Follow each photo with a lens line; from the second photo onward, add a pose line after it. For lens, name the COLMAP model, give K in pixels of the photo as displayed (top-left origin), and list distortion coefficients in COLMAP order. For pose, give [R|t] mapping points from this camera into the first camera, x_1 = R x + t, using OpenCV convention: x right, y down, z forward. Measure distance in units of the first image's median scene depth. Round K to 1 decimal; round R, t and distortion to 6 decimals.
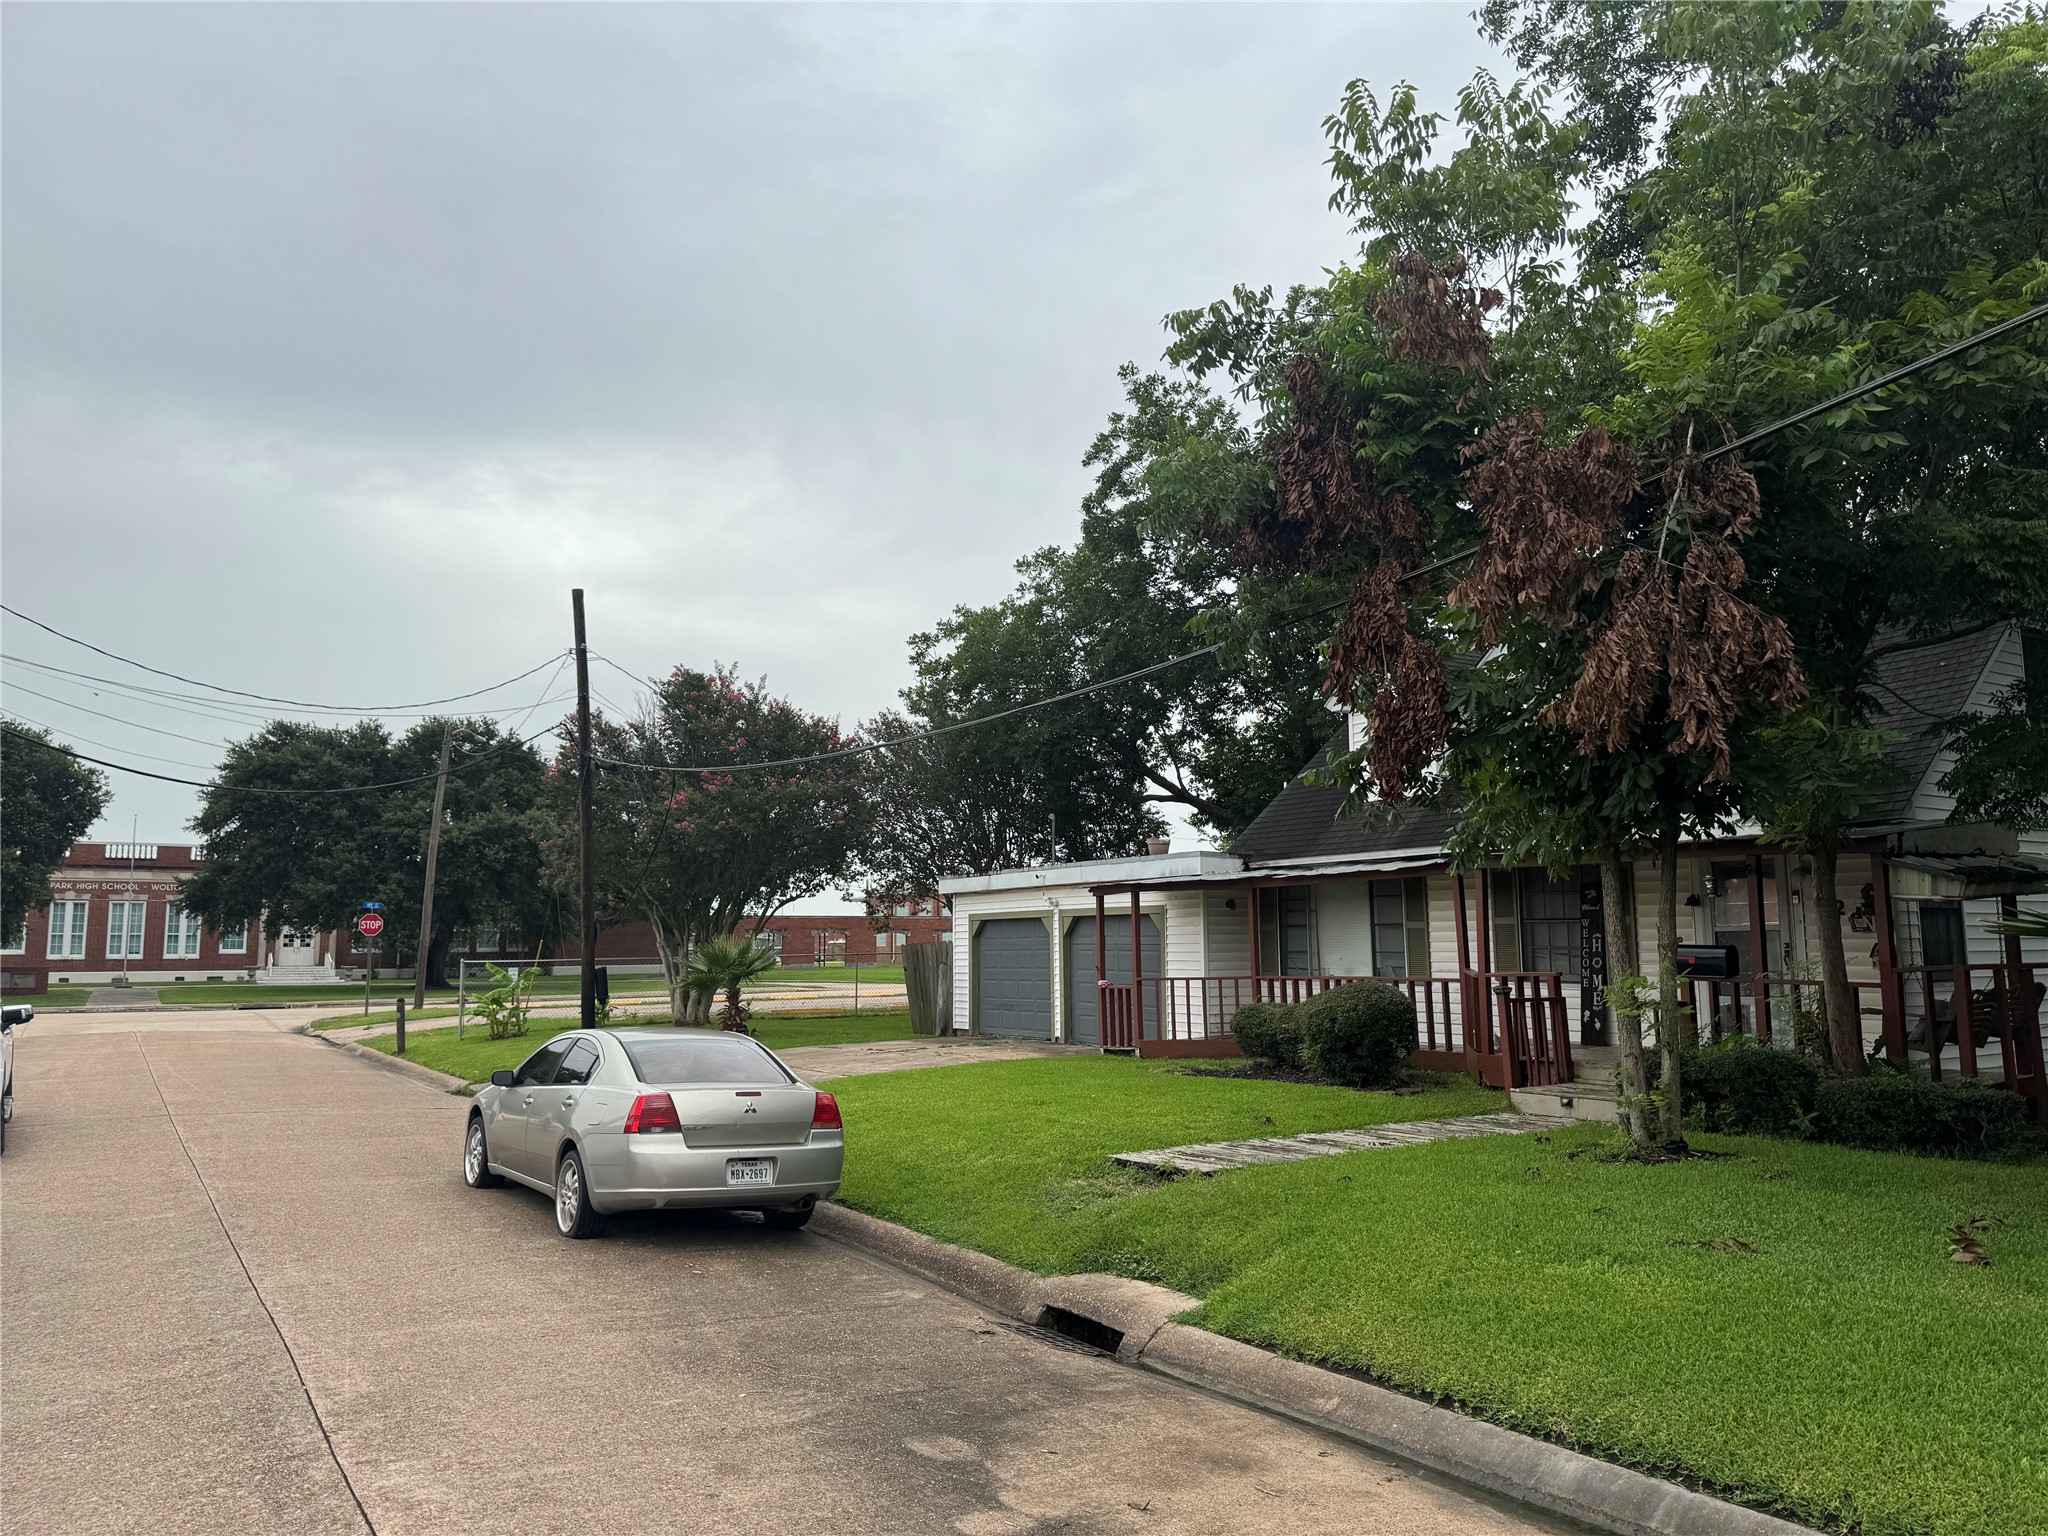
lens RADIAL K [[1413.6, 0, 1029.5], [0, 1413.6, 782.5], [0, 0, 1]] dist [0.138438, -0.172759]
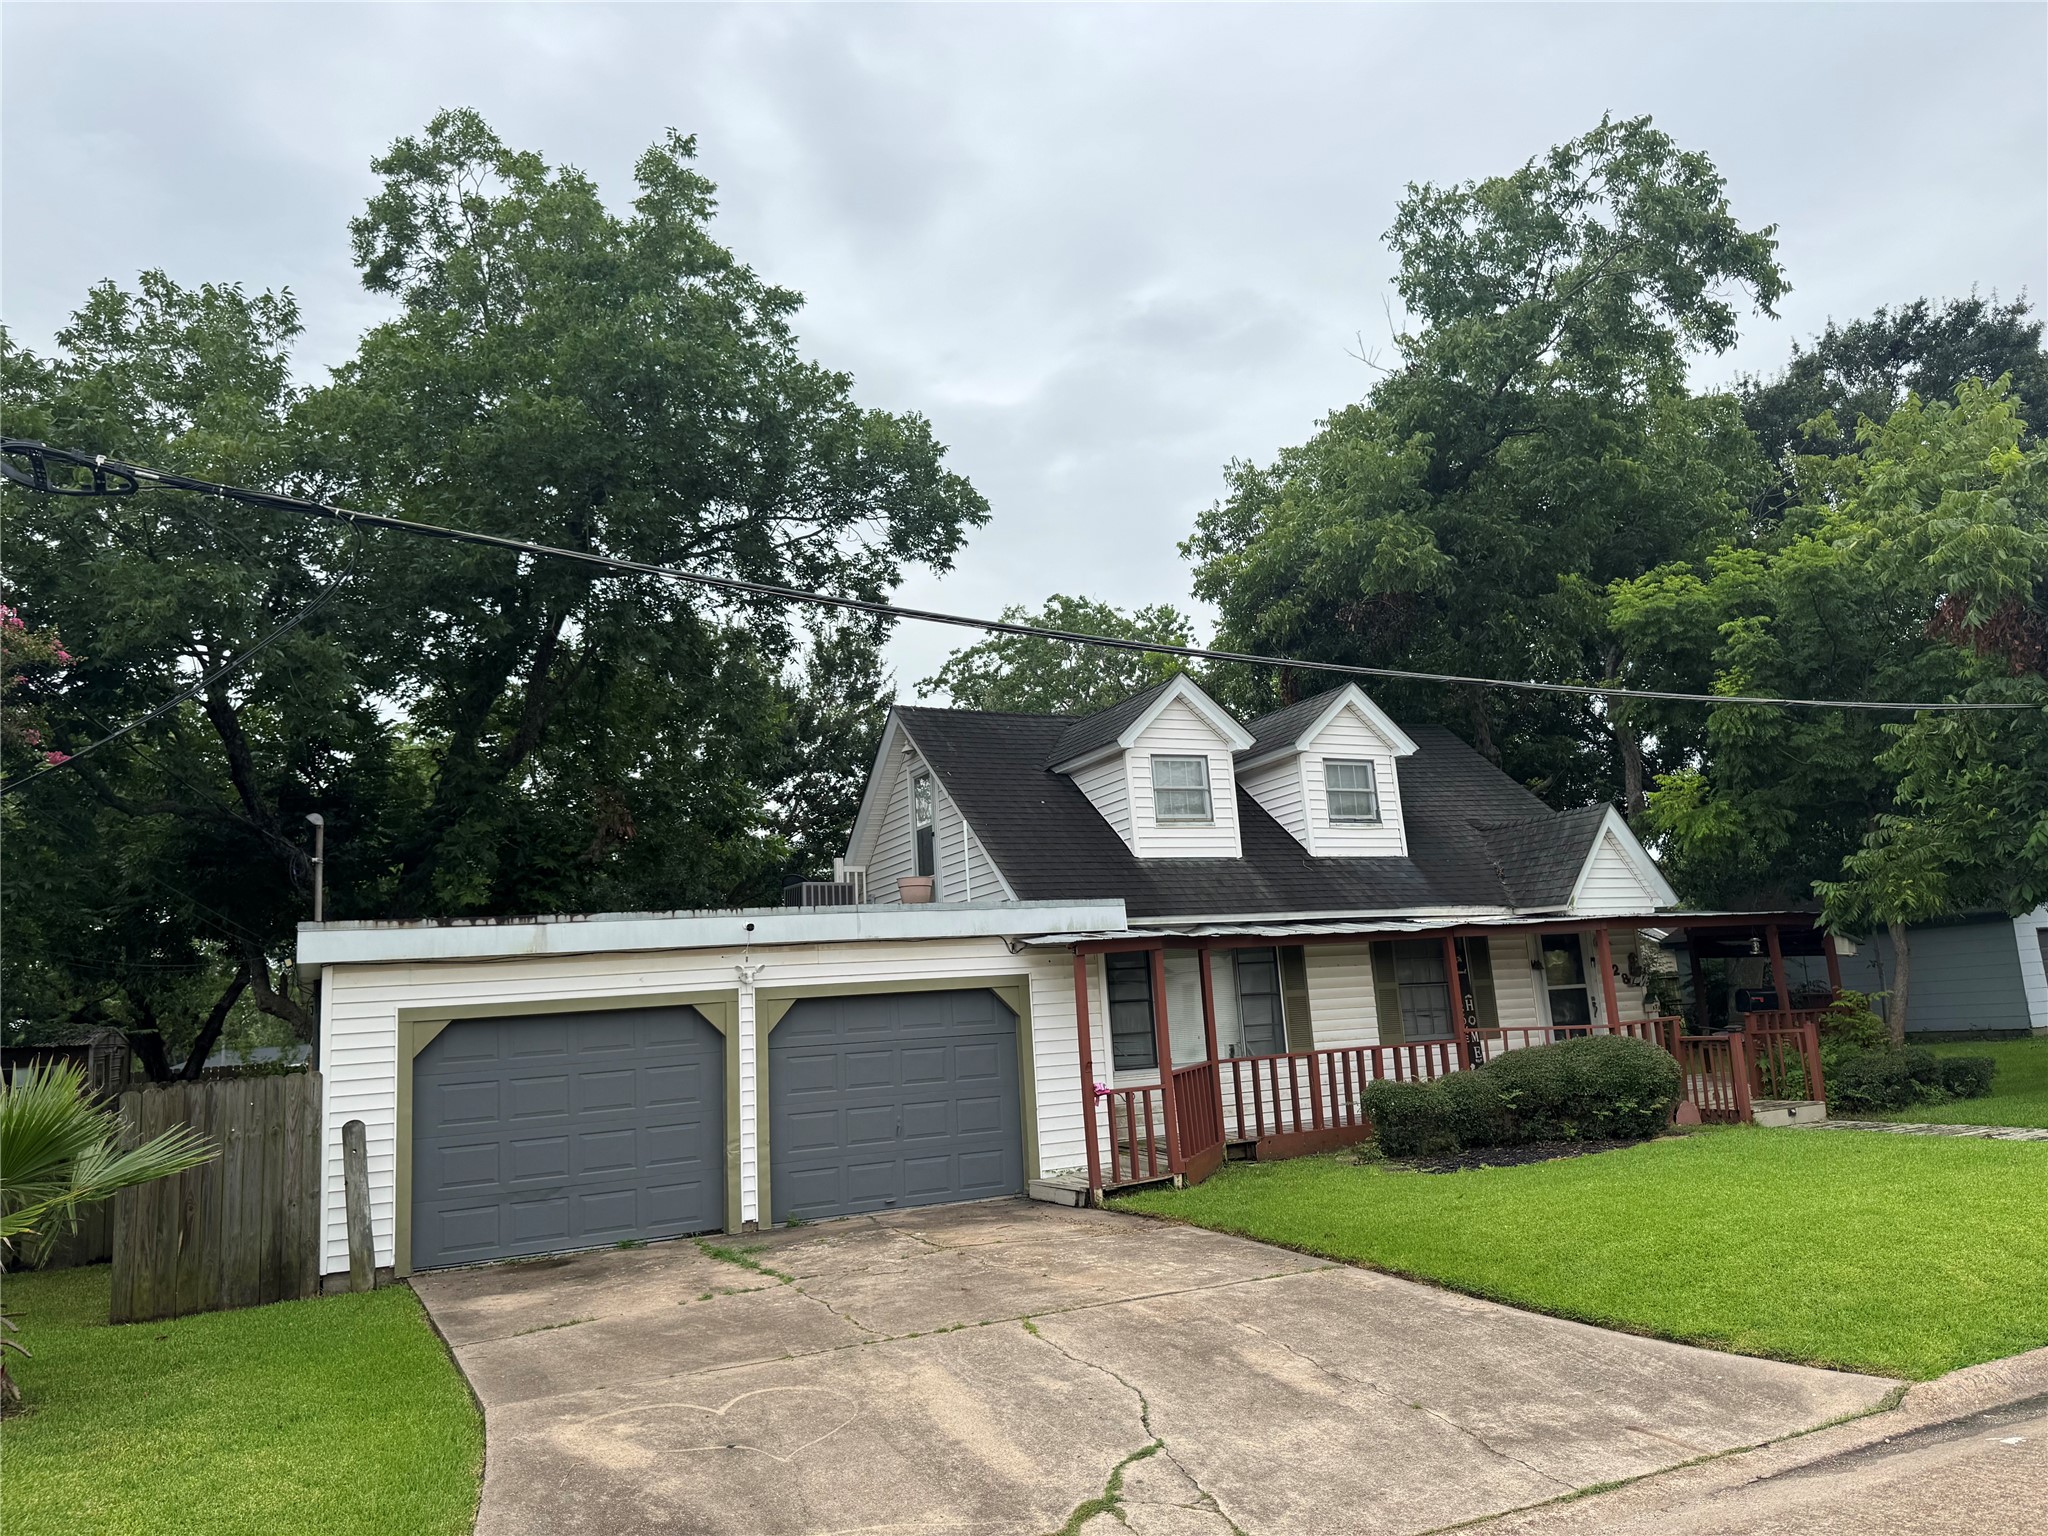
lens RADIAL K [[1413.6, 0, 1029.5], [0, 1413.6, 782.5], [0, 0, 1]] dist [0.138438, -0.172759]
pose [[0.133995, 0.164408, 0.977249, -0.575259], [-0.051646, 0.985960, -0.158792, 0.099837], [-0.989635, -0.029193, 0.140605, 0.866655]]
